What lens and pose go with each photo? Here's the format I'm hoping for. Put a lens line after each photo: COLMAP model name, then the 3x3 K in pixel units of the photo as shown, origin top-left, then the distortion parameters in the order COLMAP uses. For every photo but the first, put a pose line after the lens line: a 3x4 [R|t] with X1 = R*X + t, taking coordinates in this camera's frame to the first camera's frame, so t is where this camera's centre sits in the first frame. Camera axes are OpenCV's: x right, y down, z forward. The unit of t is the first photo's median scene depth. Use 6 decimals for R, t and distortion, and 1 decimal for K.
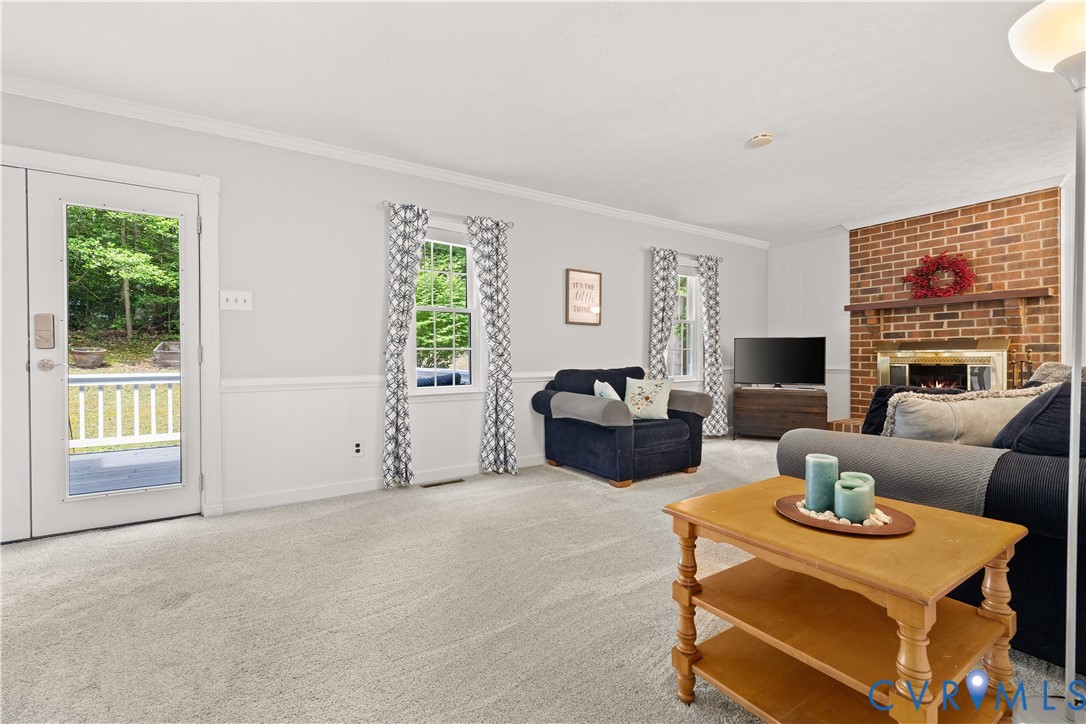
lens RADIAL K [[457.8, 0, 548.8], [0, 457.8, 362.8], [0, 0, 1]] dist [0.001926, -0.000061]
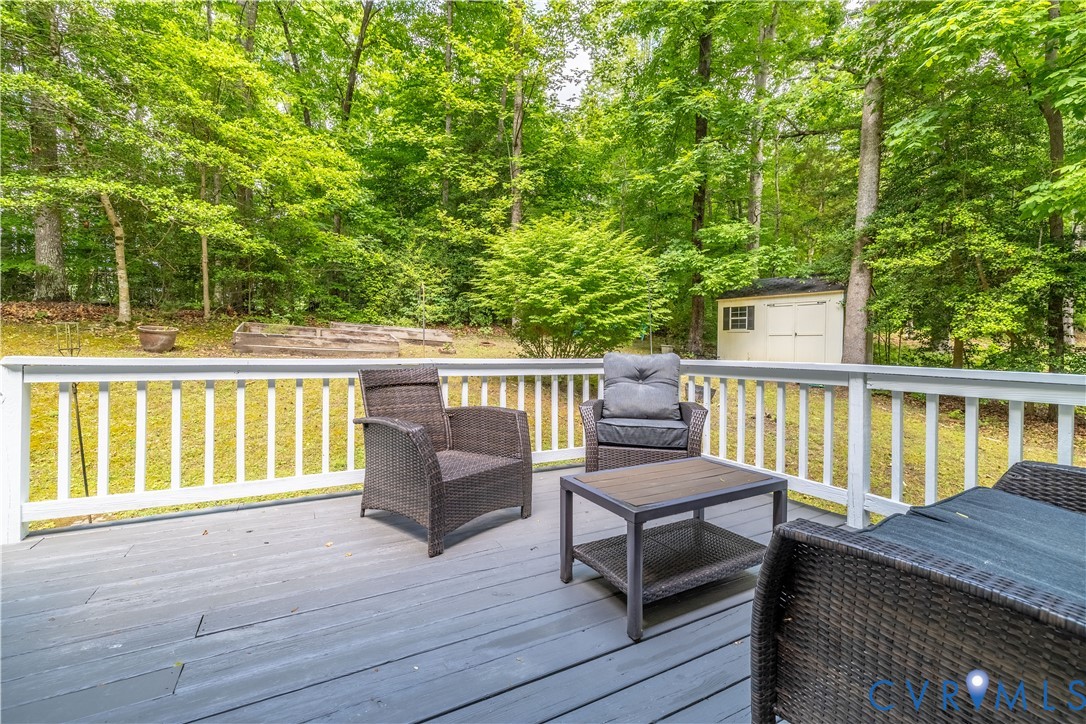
lens RADIAL K [[457.8, 0, 545.8], [0, 457.8, 354.0], [0, 0, 1]] dist [0.001926, -0.000061]
pose [[0.994258, 0.018273, -0.105441, -0.265306], [-0.019290, 0.999777, -0.008626, 0.009072], [0.105260, 0.010611, 0.994388, 0.296298]]
